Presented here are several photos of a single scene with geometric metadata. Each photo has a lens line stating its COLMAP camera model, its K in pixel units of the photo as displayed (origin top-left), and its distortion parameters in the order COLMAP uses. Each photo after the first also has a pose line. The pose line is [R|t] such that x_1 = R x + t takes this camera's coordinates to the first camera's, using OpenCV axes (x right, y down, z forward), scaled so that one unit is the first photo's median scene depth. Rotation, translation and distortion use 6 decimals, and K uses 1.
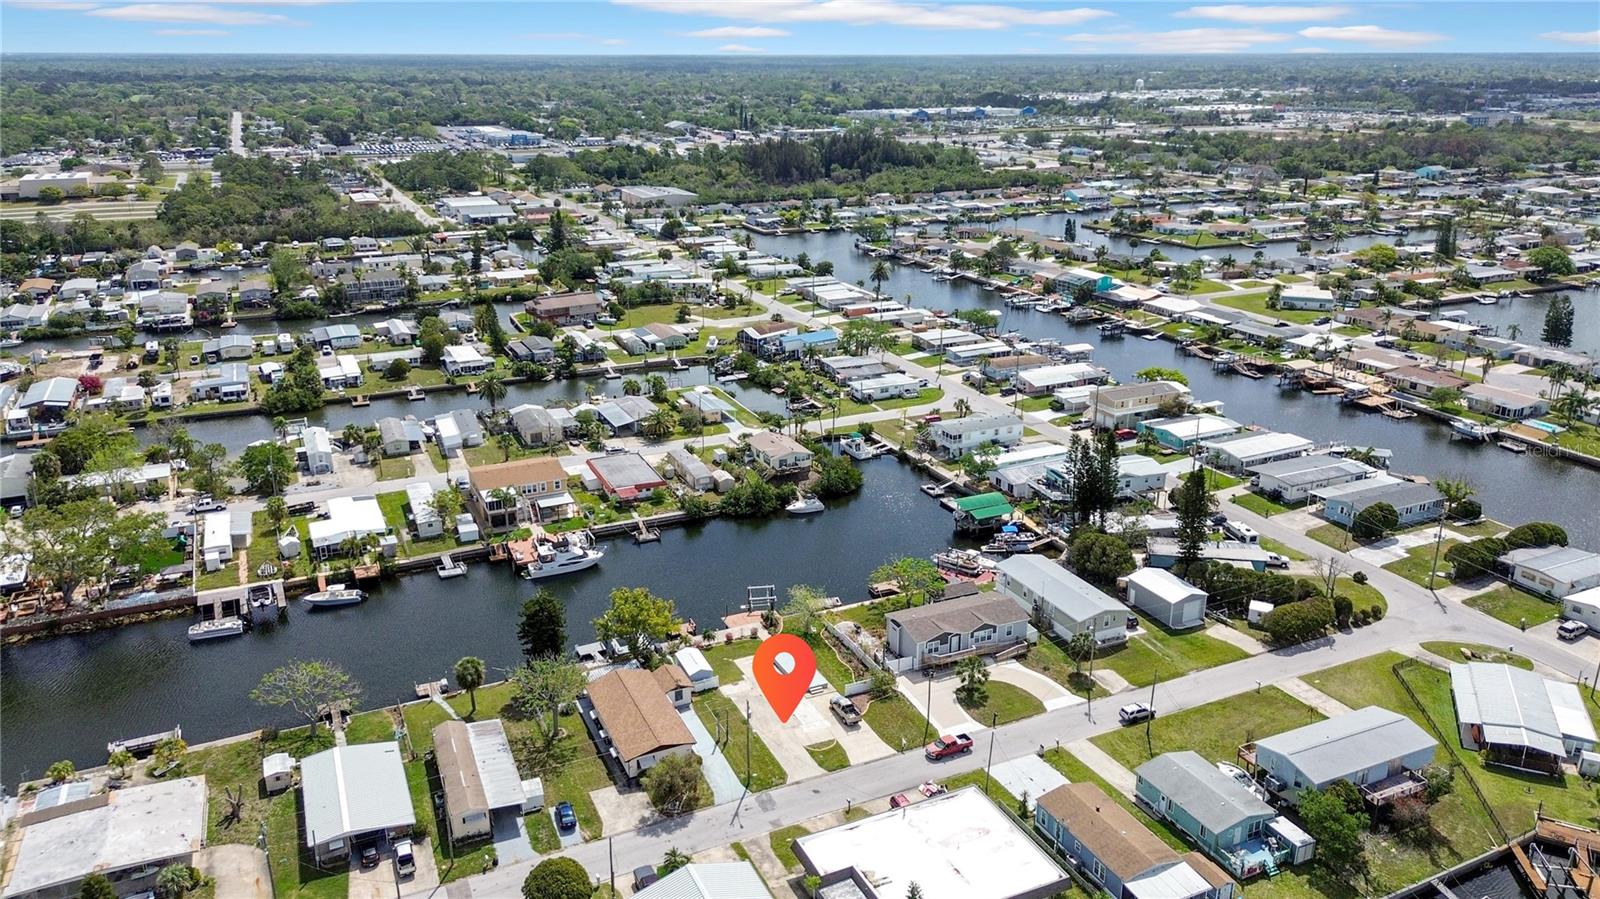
lens RADIAL K [[1159.3, 0, 800.0], [0, 1159.3, 449.5], [0, 0, 1]] dist [0.096106, -0.118810]
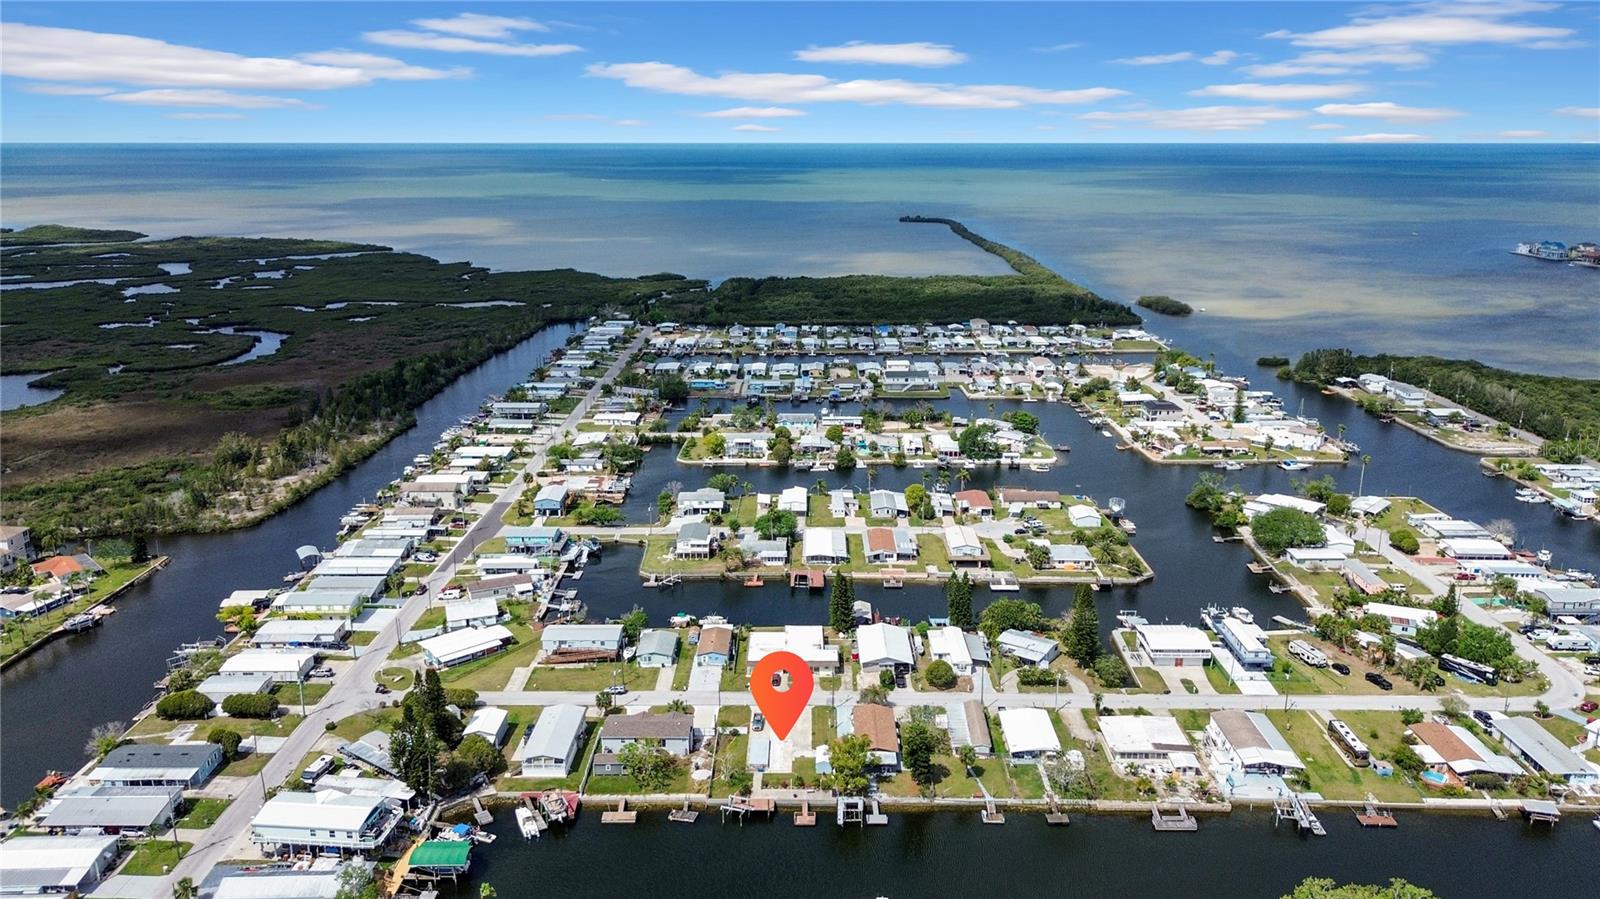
lens RADIAL K [[1137.1, 0, 800.0], [0, 1137.1, 449.5], [0, 0, 1]] dist [0.095568, -0.114339]
pose [[-0.899771, -0.113559, 0.421328, -0.414222], [0.140192, 0.839129, 0.525555, -0.597120], [-0.413230, 0.531946, -0.739104, 1.217543]]
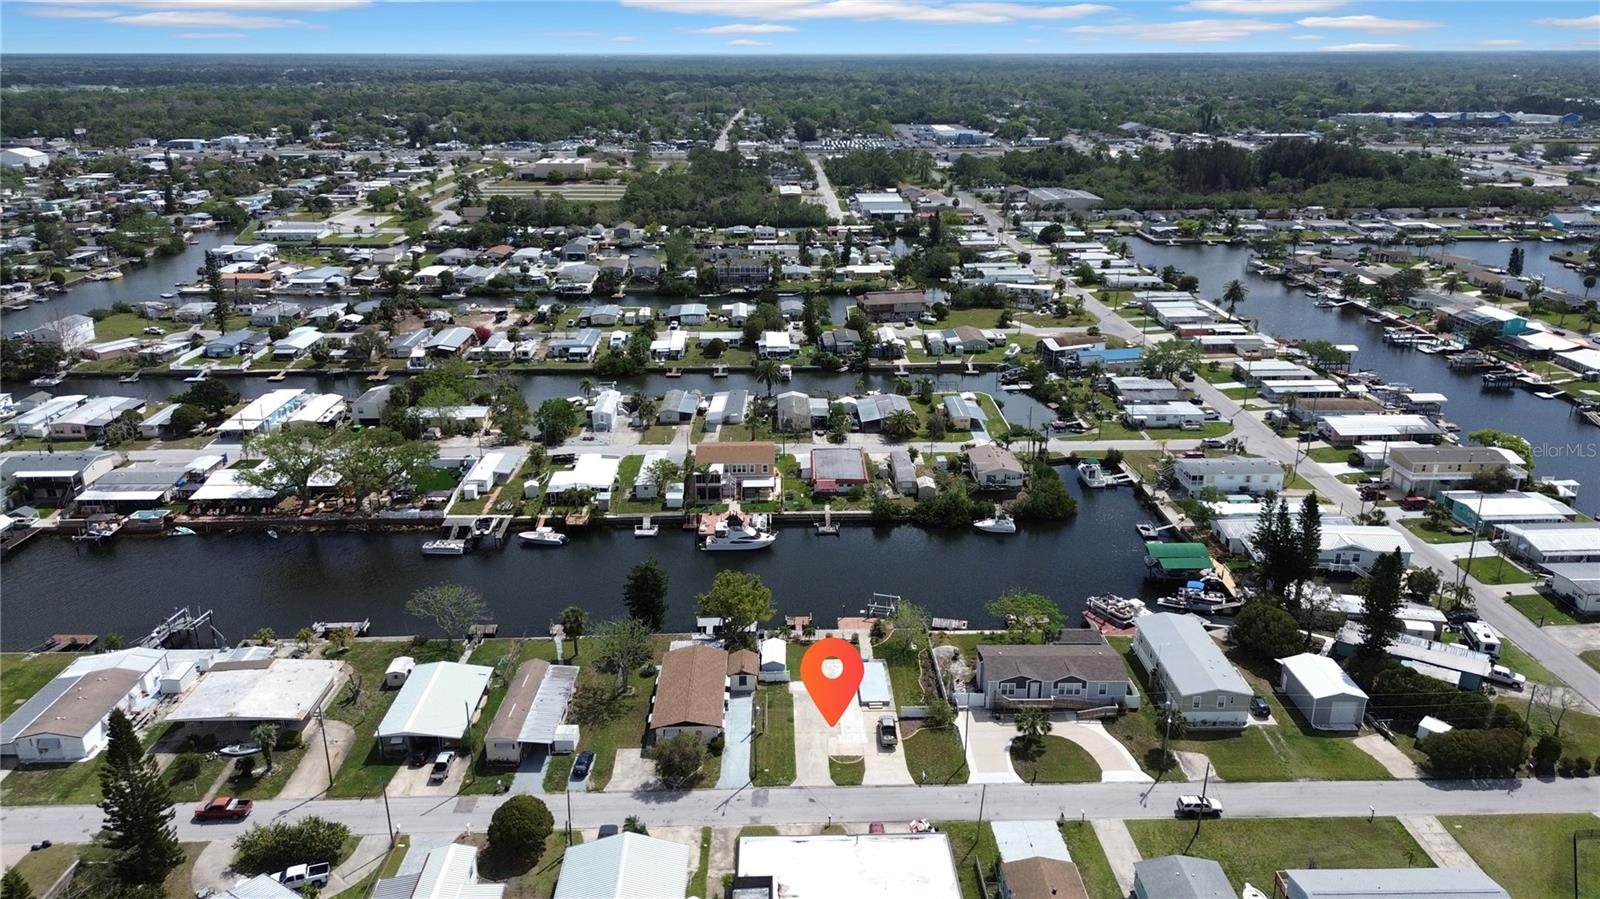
lens RADIAL K [[1145.9, 0, 800.0], [0, 1145.9, 449.5], [0, 0, 1]] dist [0.068585, -0.066016]
pose [[0.916429, 0.130974, -0.378159, 0.188002], [-0.129144, 0.991162, 0.030320, -0.019997], [0.378788, 0.021051, 0.925244, 0.038198]]
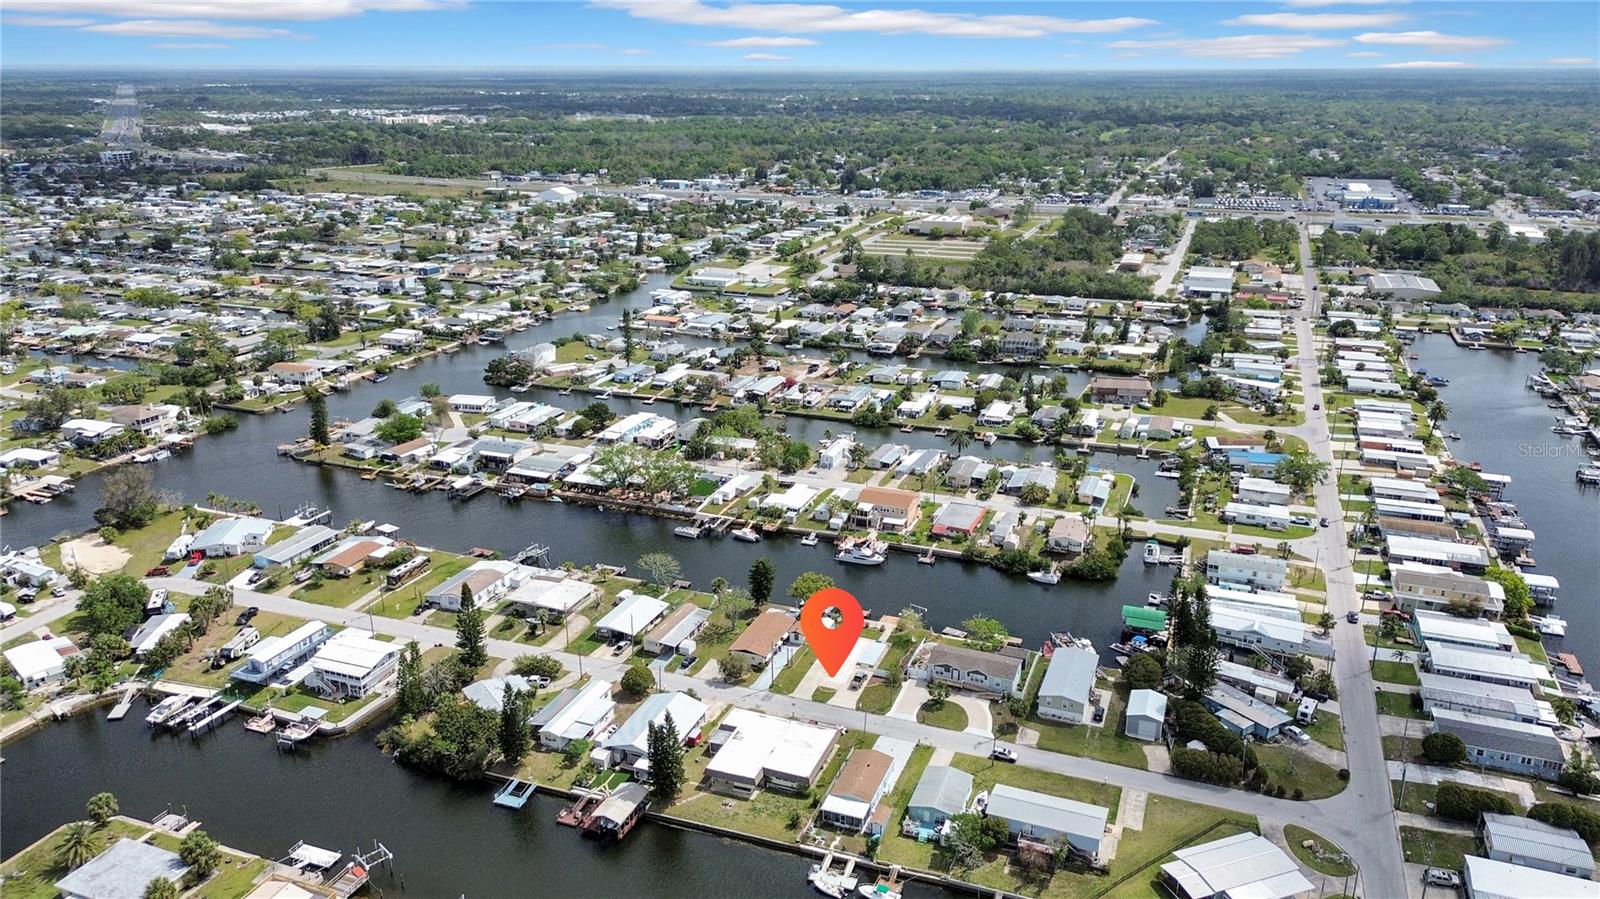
lens RADIAL K [[1137.1, 0, 800.0], [0, 1137.1, 449.5], [0, 0, 1]] dist [0.095568, -0.114339]
pose [[0.690116, 0.231331, -0.685730, 0.621294], [-0.233781, 0.967995, 0.091277, -0.135468], [0.684899, 0.097319, 0.722110, -0.160614]]
